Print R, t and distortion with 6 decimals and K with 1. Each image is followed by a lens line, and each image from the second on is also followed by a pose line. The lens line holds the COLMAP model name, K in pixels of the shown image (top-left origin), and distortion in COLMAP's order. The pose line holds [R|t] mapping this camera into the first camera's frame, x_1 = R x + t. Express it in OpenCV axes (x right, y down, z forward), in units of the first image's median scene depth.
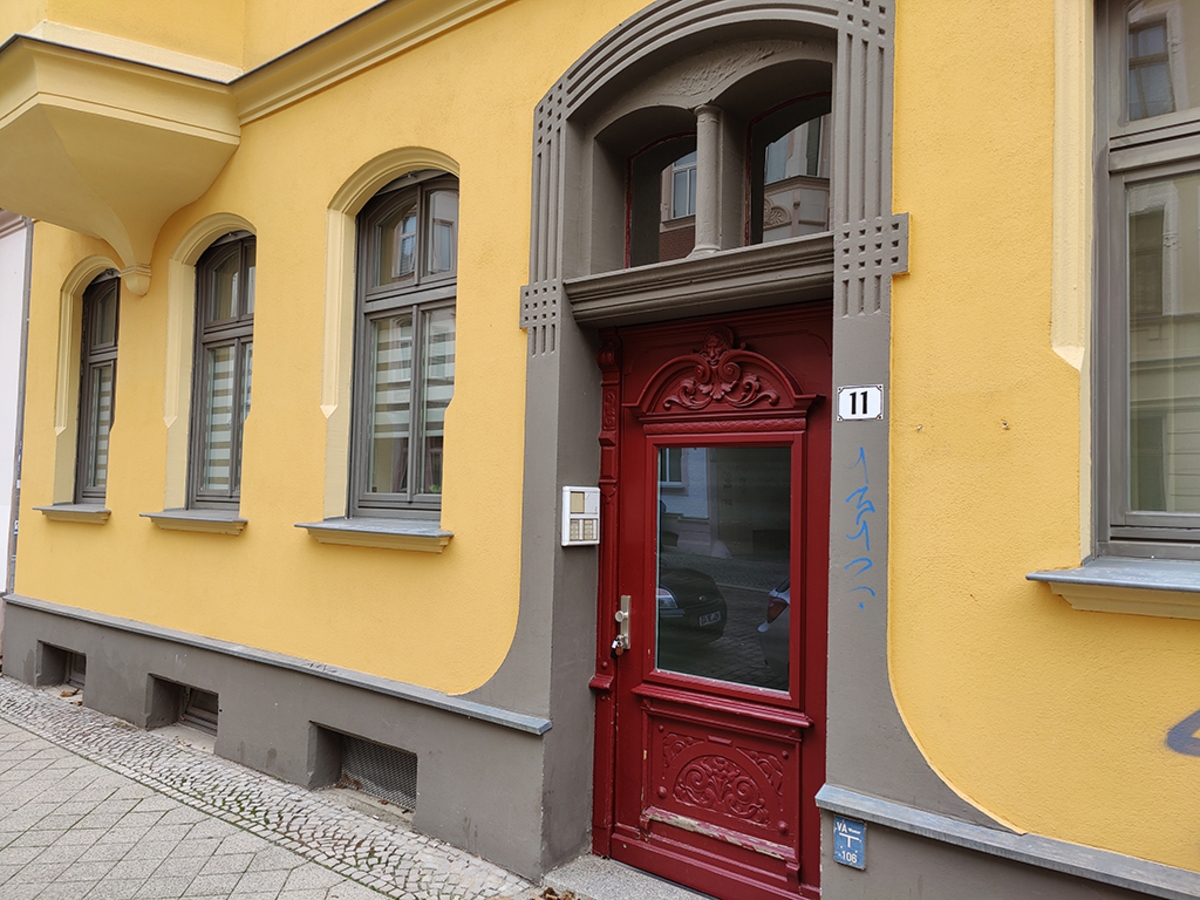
lens RADIAL K [[877.0, 0, 594.1], [0, 877.0, 458.8], [0, 0, 1]] dist [0.076967, -0.057604]
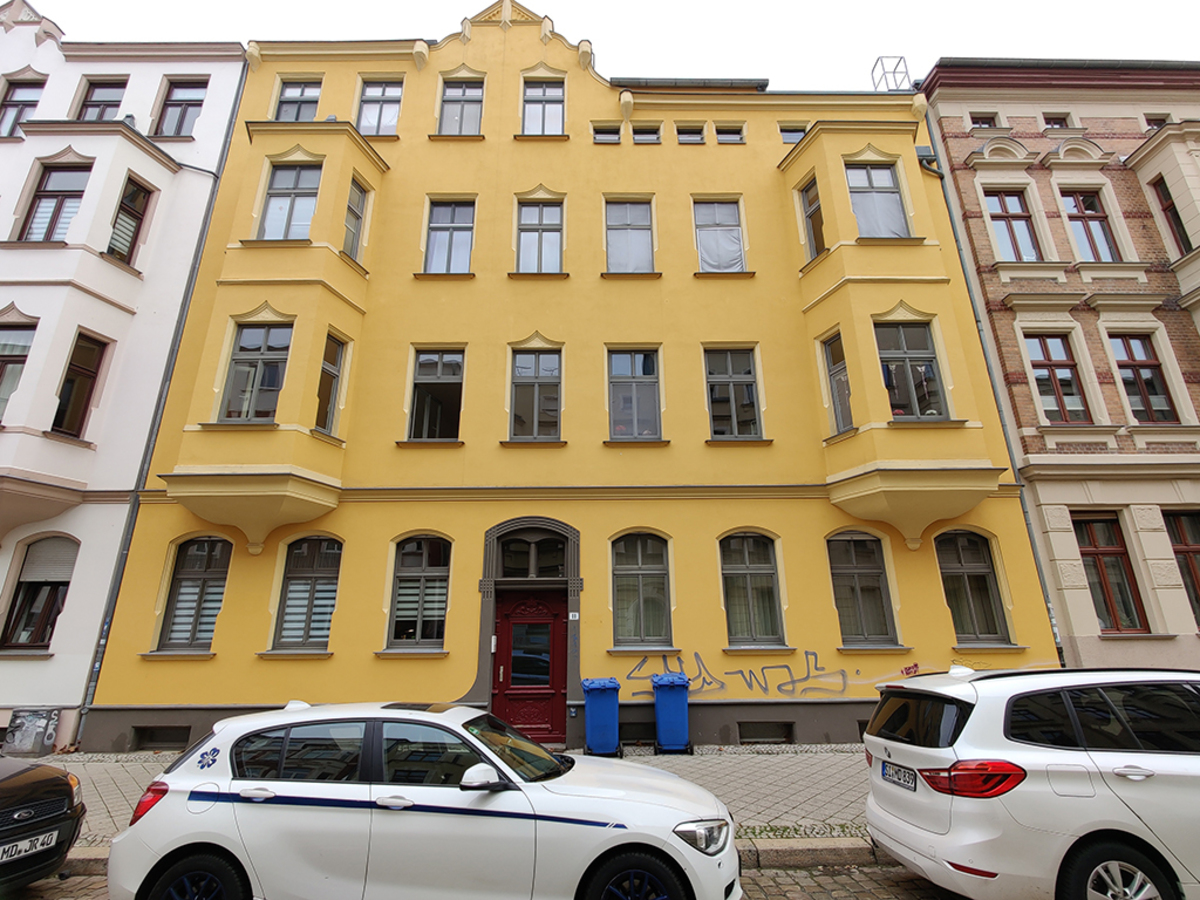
lens RADIAL K [[557.8, 0, 594.4], [0, 557.8, 450.6], [0, 0, 1]] dist [0.001709, -0.003346]
pose [[0.771714, 0.172049, 0.612255, -1.296823], [-0.000303, 0.962811, -0.270177, -0.086397], [-0.635970, 0.208314, 0.743066, -1.219481]]
